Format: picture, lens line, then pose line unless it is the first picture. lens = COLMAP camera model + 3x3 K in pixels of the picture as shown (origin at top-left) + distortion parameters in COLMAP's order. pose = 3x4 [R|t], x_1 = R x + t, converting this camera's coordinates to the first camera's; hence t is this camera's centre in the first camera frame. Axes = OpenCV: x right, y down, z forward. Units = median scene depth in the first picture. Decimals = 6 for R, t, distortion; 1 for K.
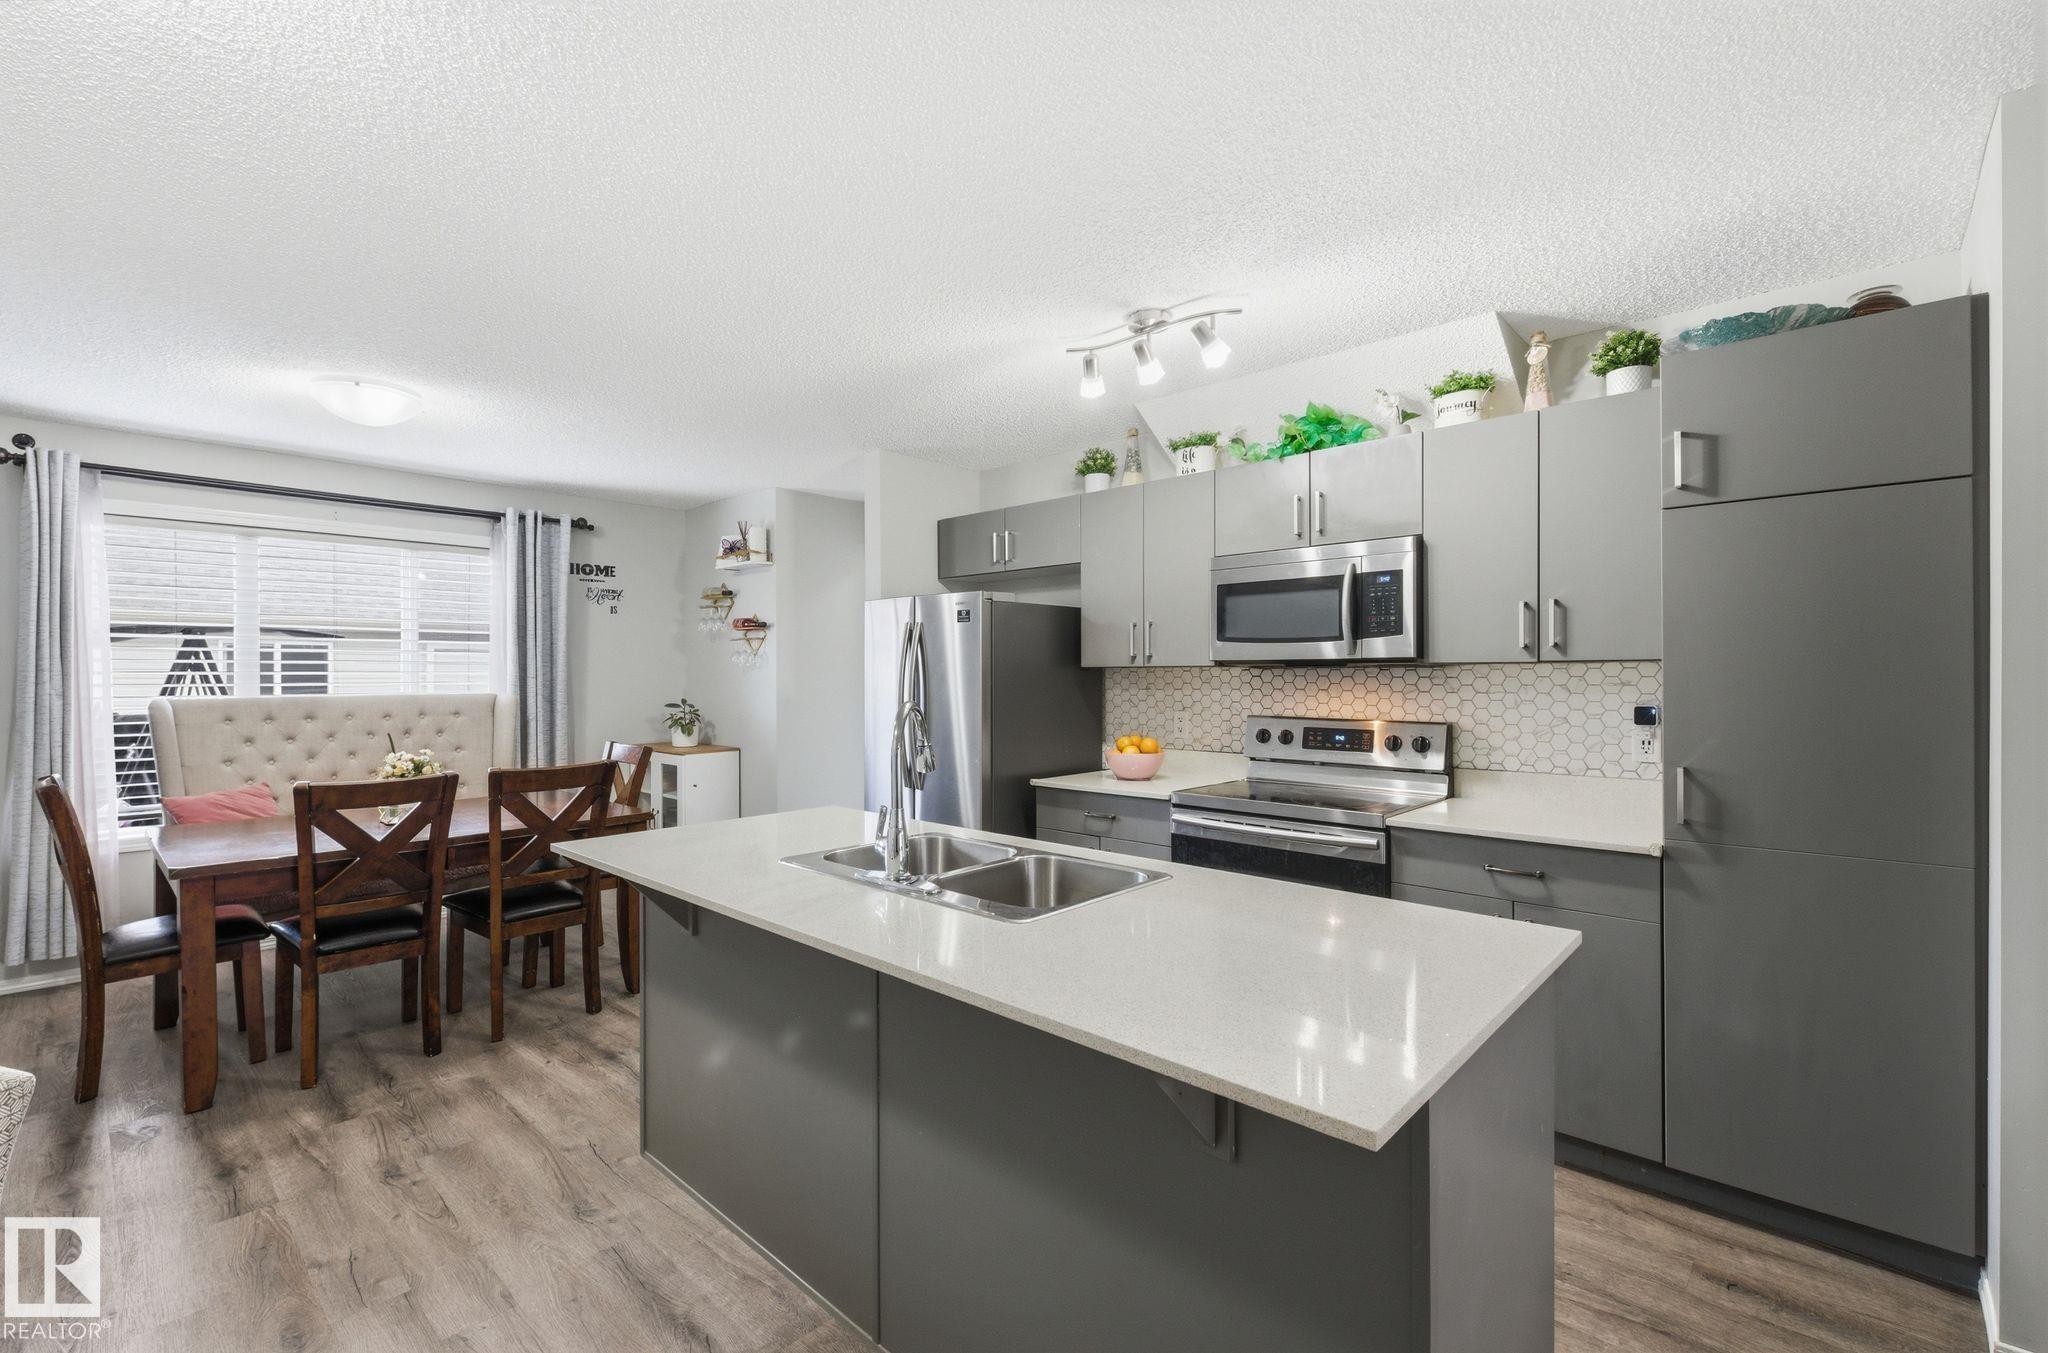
lens RADIAL K [[895.3, 0, 984.4], [0, 895.3, 674.7], [0, 0, 1]] dist [0.014810, -0.007733]
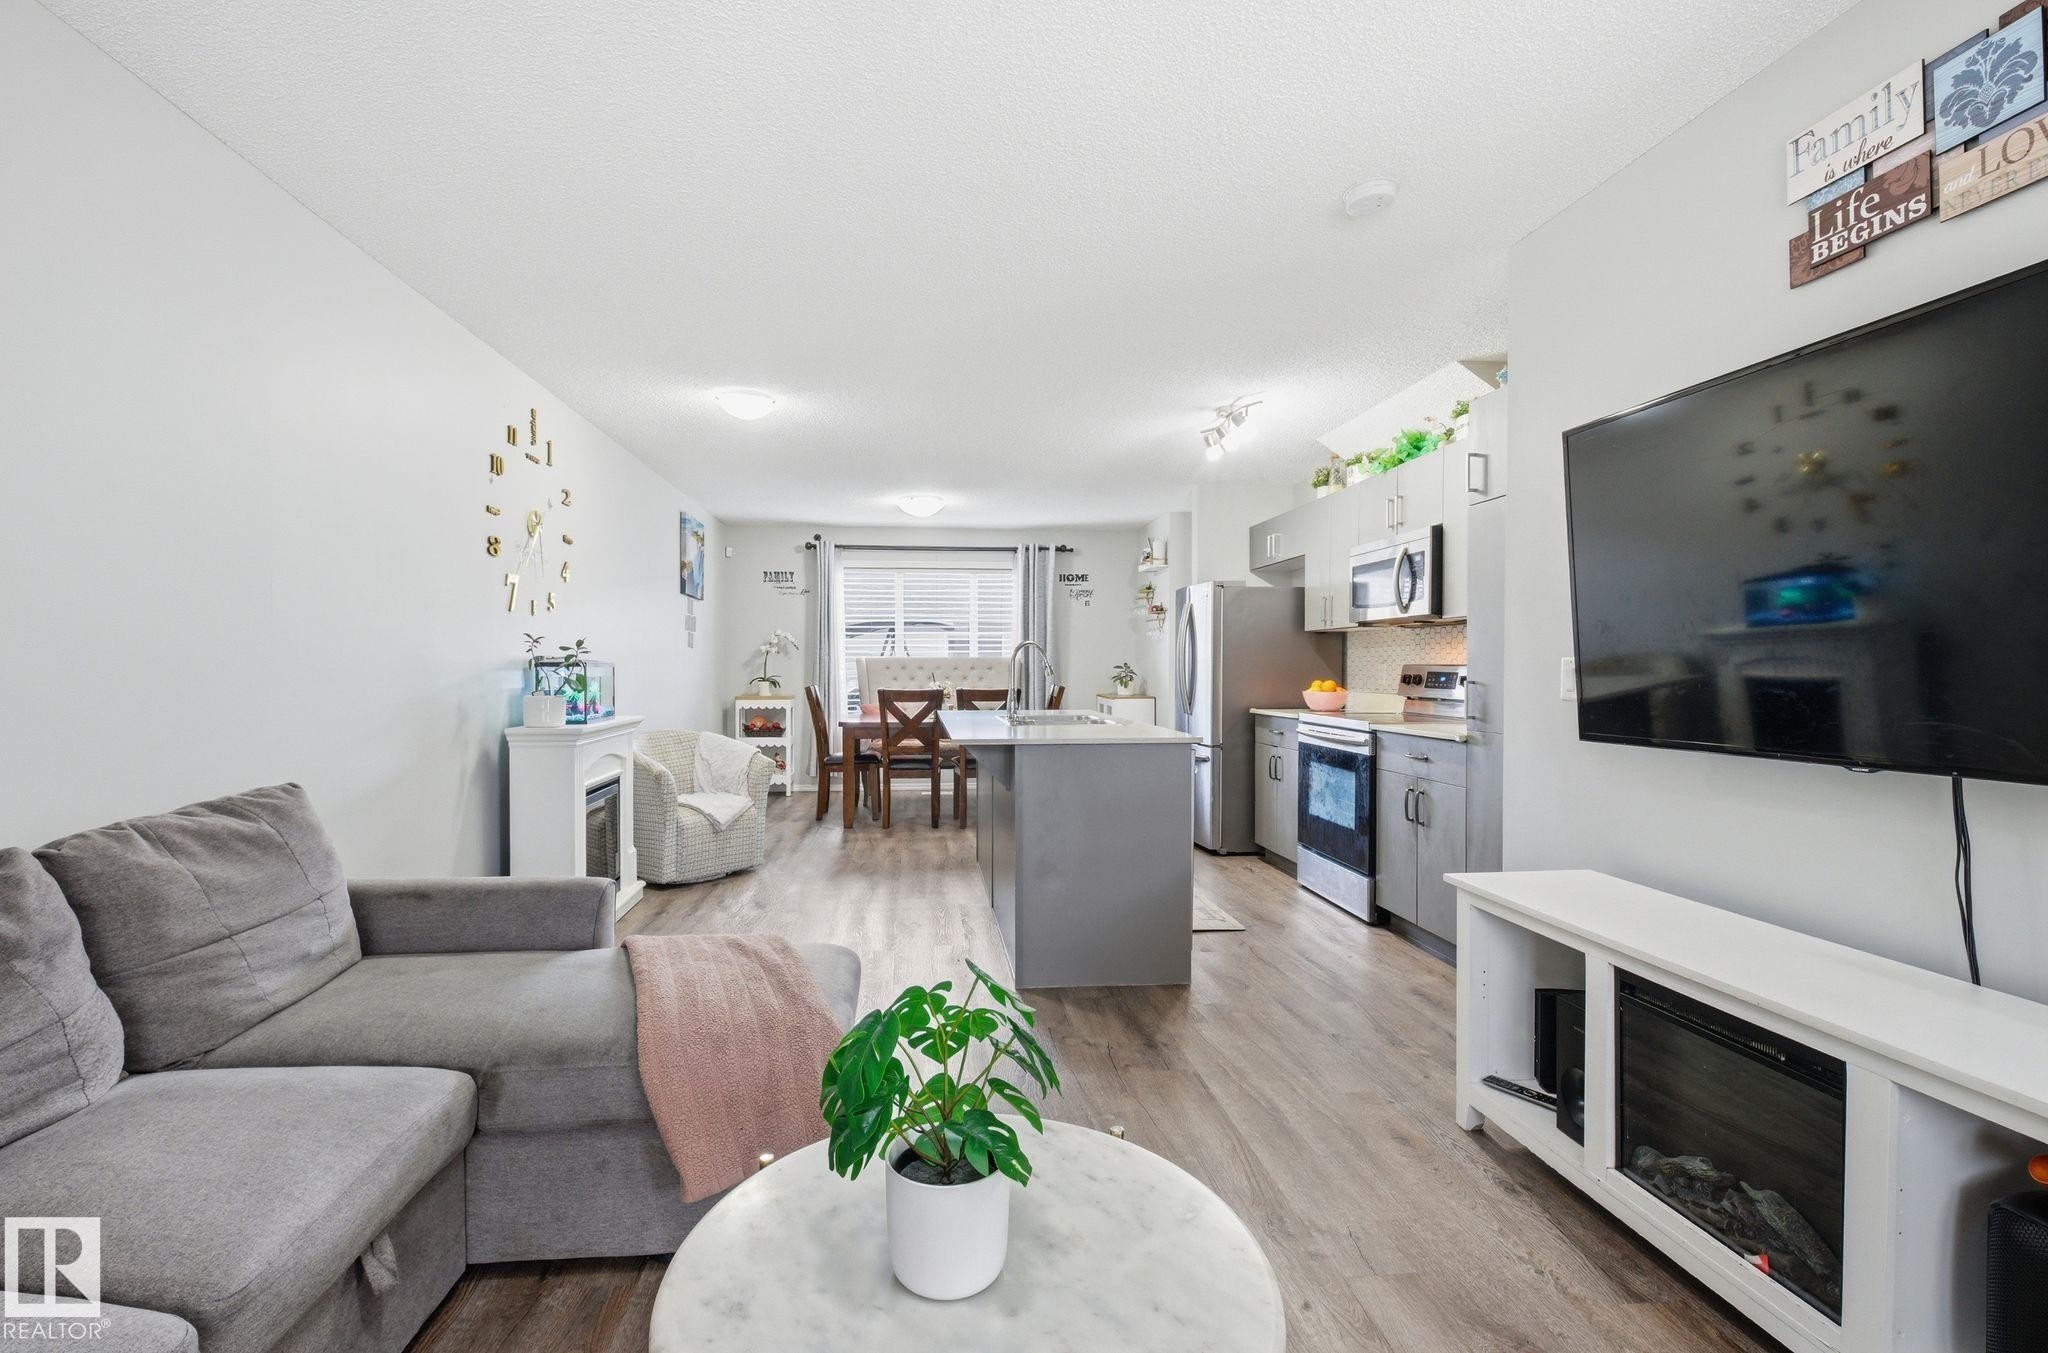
lens RADIAL K [[895.3, 0, 987.8], [0, 895.3, 681.7], [0, 0, 1]] dist [0.014810, -0.007733]
pose [[0.756997, 0.014142, -0.653266, 0.652218], [-0.001166, 0.999793, 0.020292, 0.042640], [0.653418, -0.014599, 0.756857, -0.364732]]
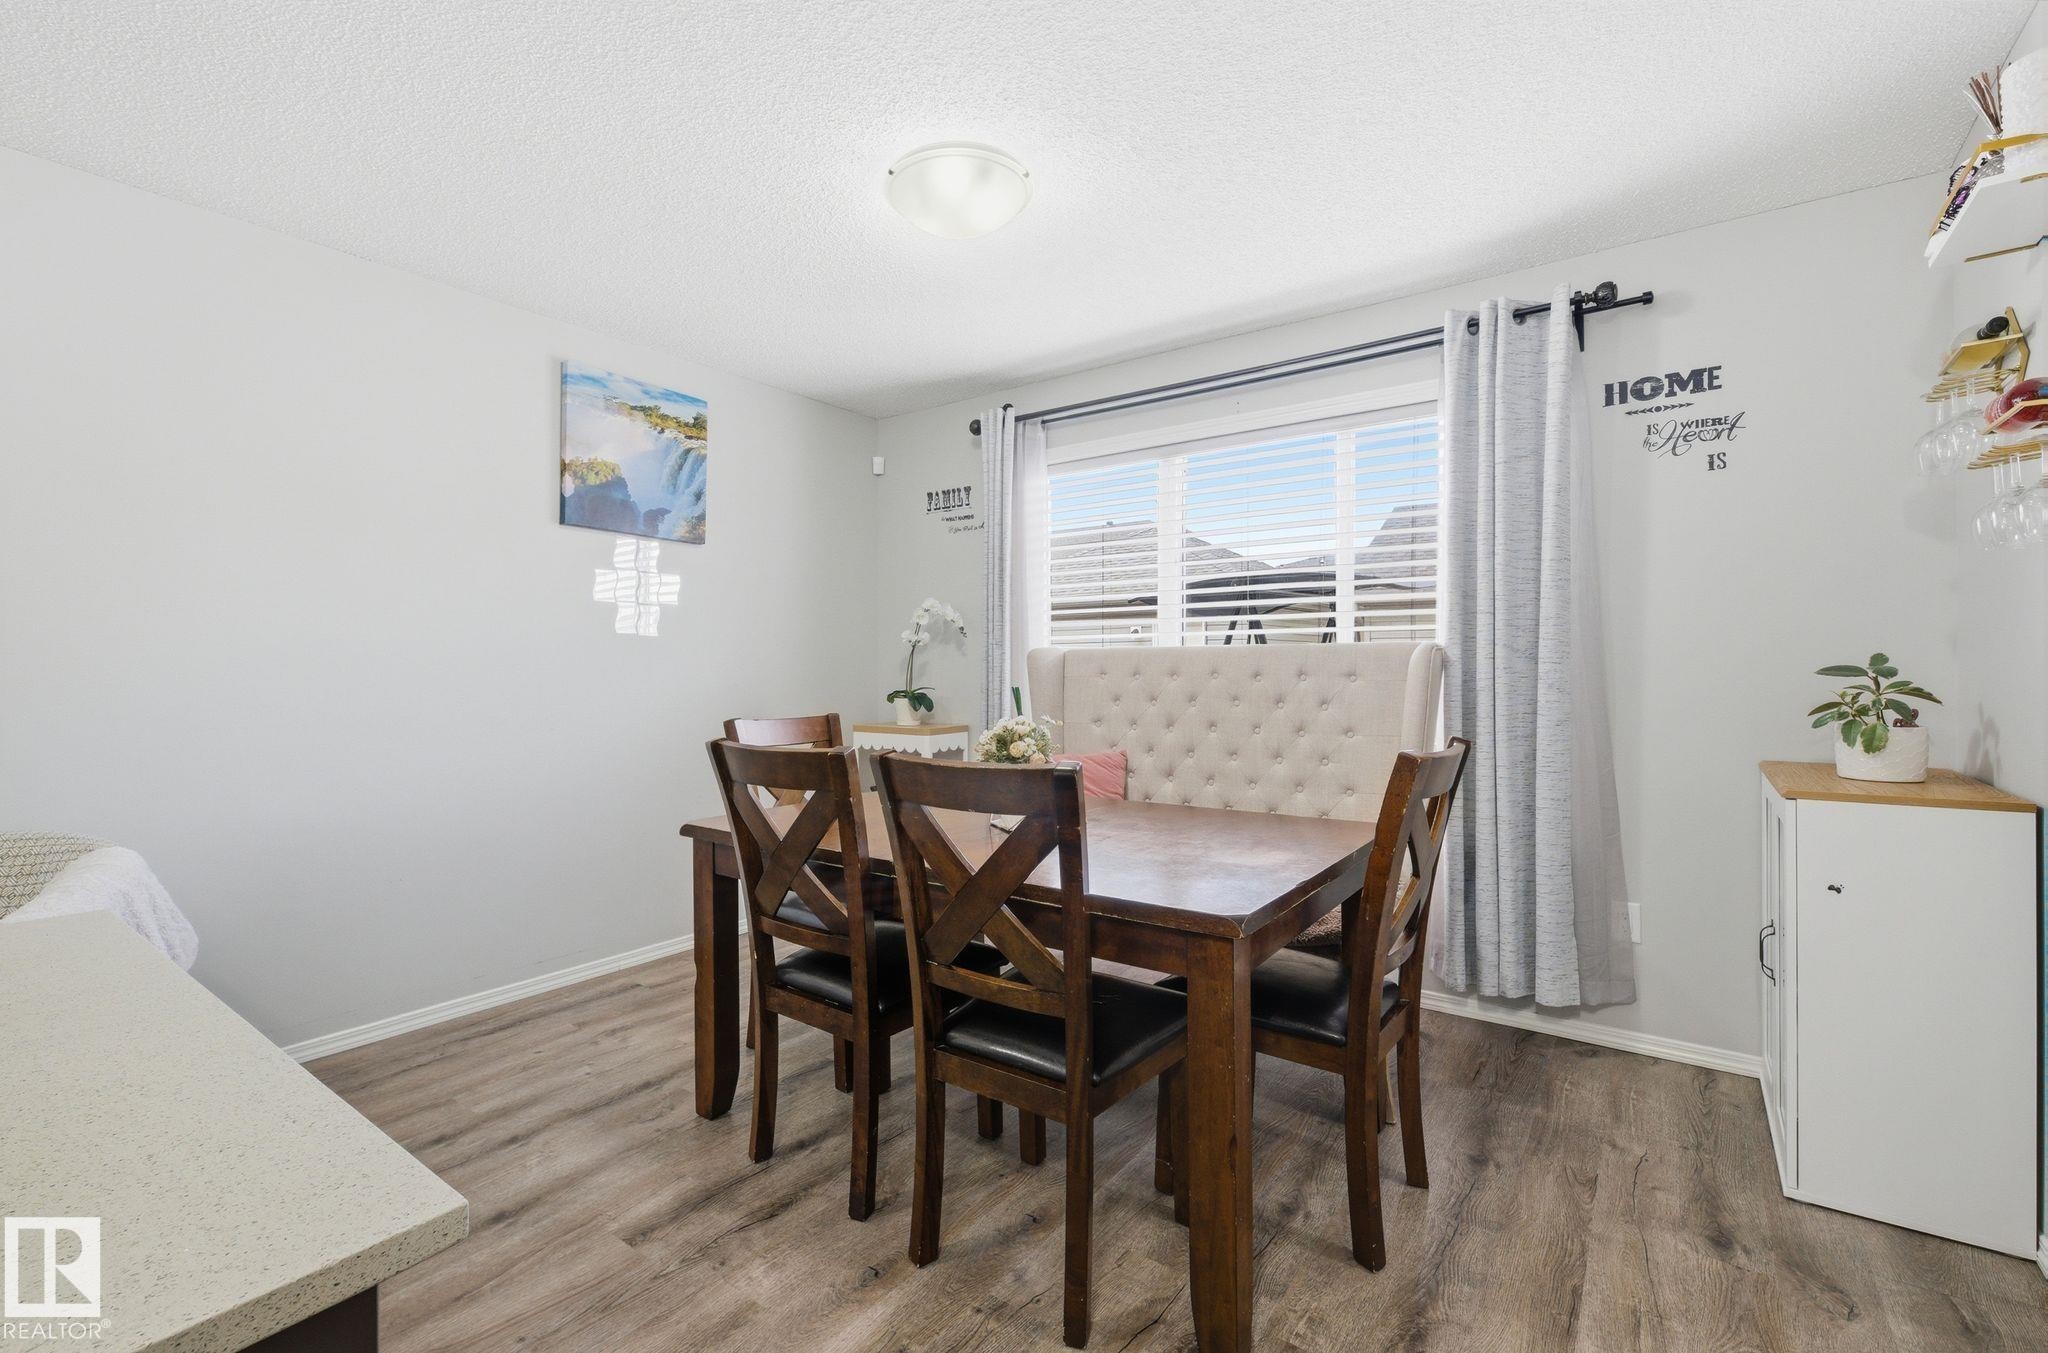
lens RADIAL K [[895.3, 0, 985.8], [0, 895.3, 665.0], [0, 0, 1]] dist [0.014810, -0.007733]
pose [[0.123123, -0.000317, -0.992391, -0.004468], [0.002398, 0.999997, -0.000022, 0.044929], [0.992389, -0.002377, 0.123123, 0.839526]]
